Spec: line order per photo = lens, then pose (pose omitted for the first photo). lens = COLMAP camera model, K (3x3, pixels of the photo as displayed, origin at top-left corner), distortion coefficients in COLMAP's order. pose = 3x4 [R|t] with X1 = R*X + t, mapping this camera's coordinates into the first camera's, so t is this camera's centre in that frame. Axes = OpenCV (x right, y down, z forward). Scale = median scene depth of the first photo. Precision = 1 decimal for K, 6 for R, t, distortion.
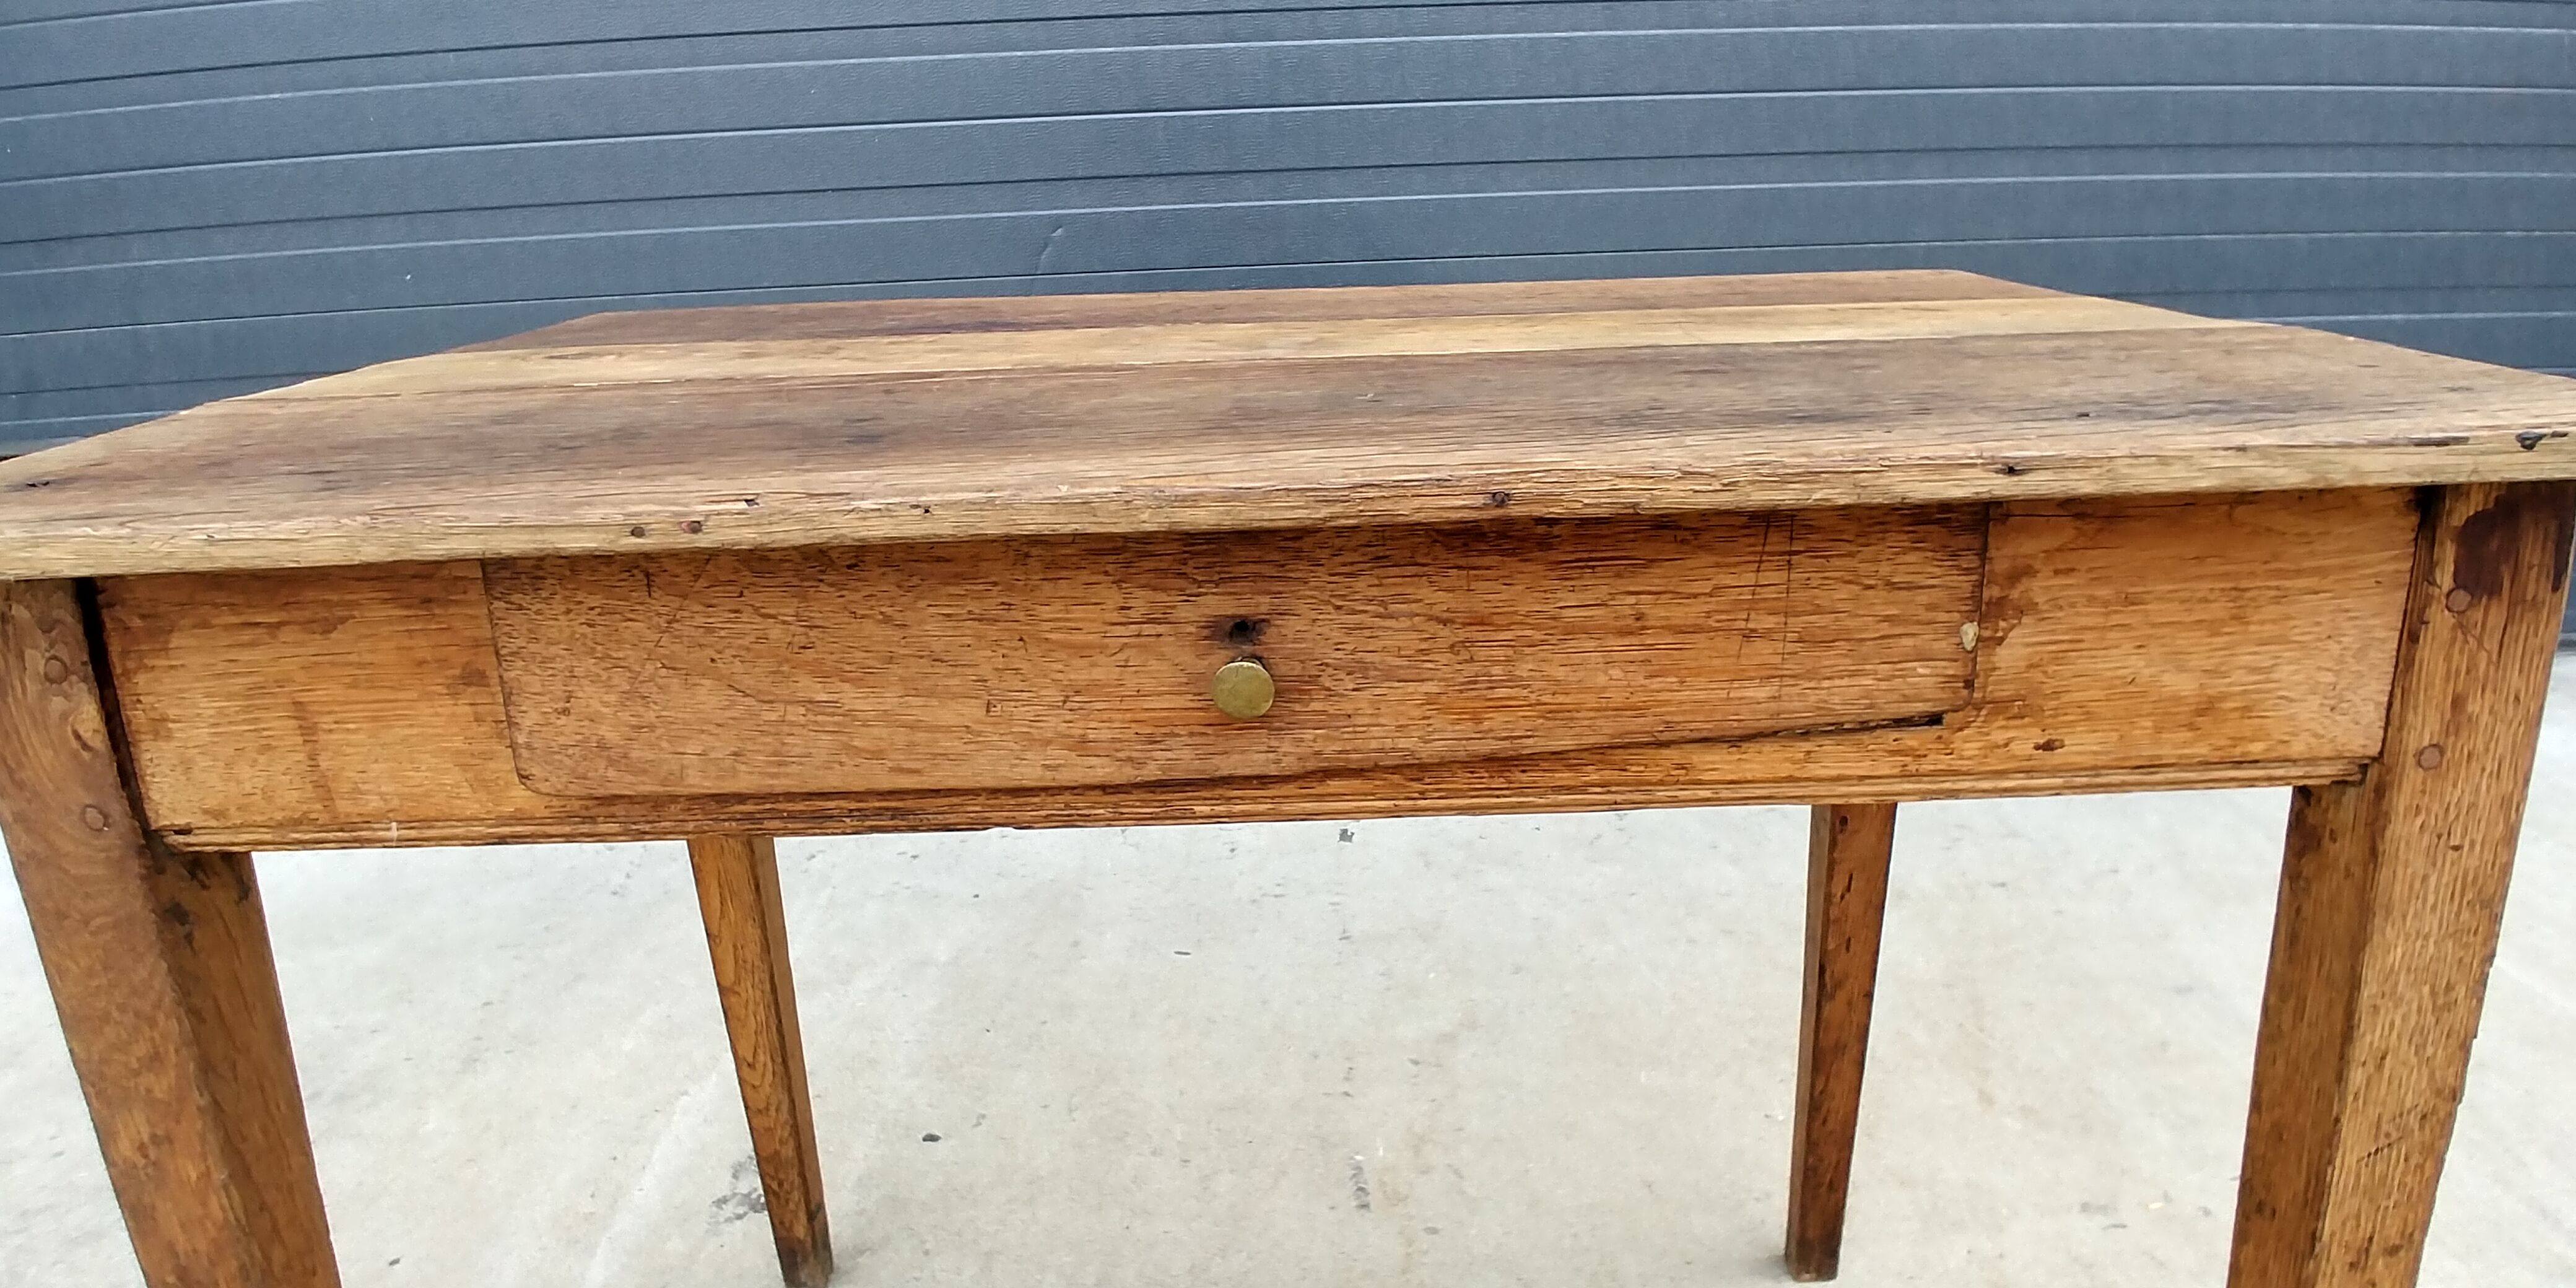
lens RADIAL K [[1536.2, 0, 1285.2], [0, 1536.2, 597.3], [0, 0, 1]] dist [-0.059550, -0.013811]
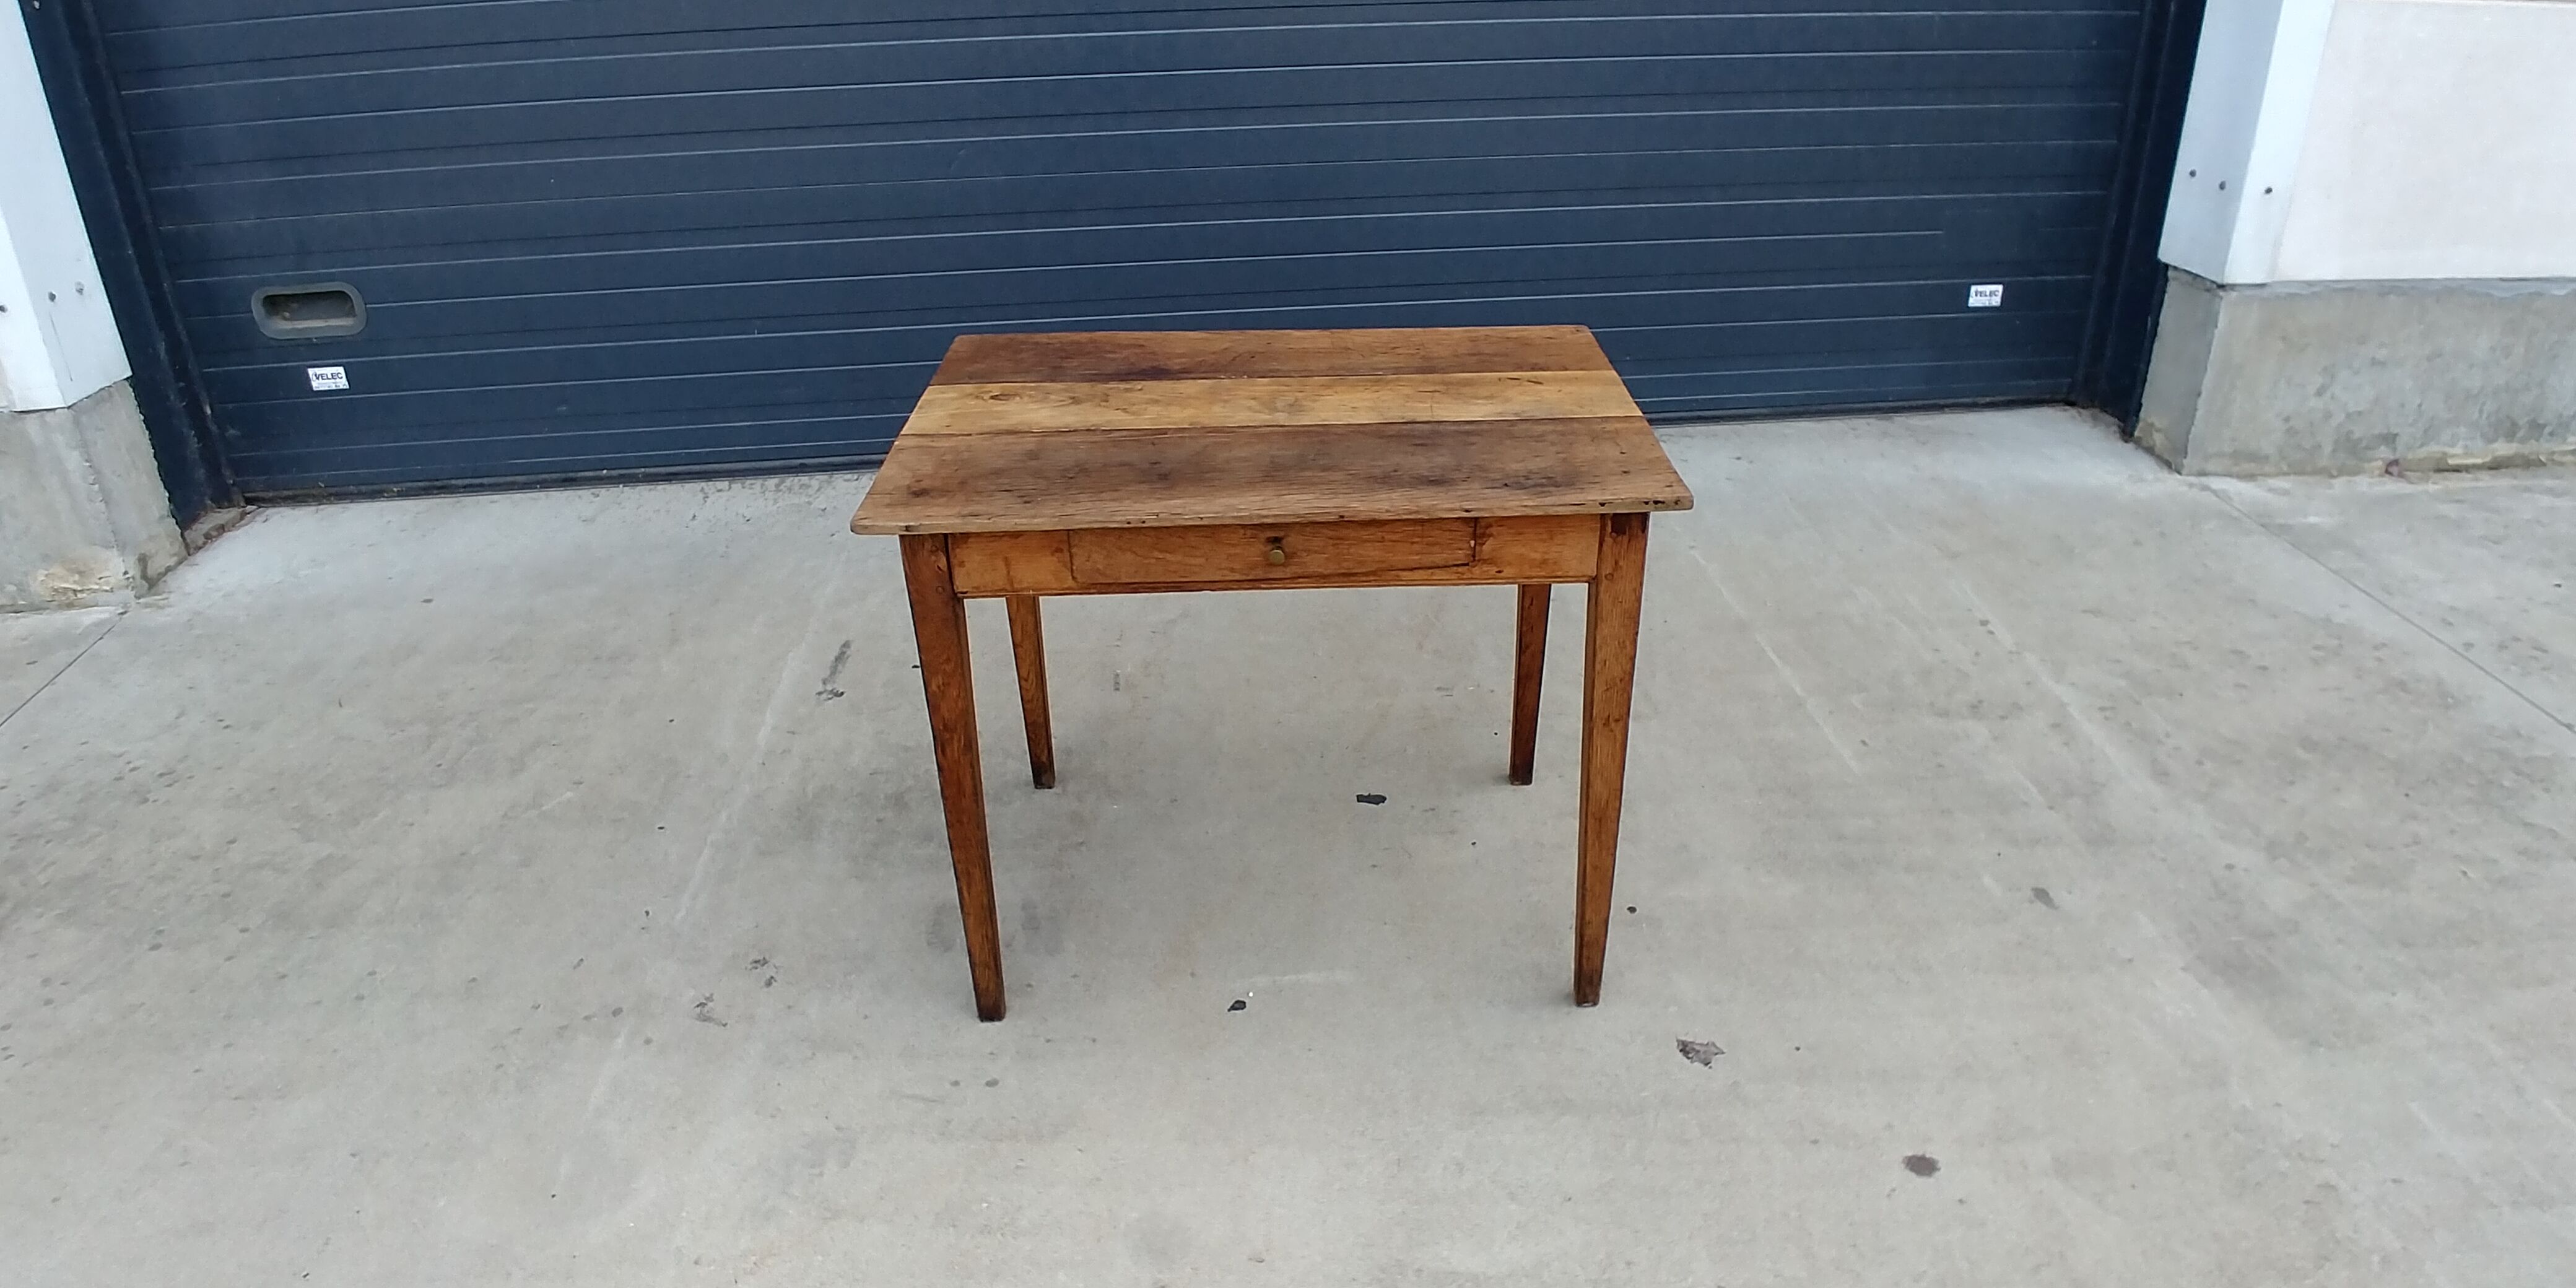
lens RADIAL K [[1536.2, 0, 1276.7], [0, 1536.2, 630.7], [0, 0, 1]] dist [-0.059550, -0.013811]
pose [[0.999762, 0.004517, 0.021363, -0.101730], [-0.009008, 0.976555, 0.215078, -0.538199], [-0.019891, -0.215219, 0.976363, -2.554249]]
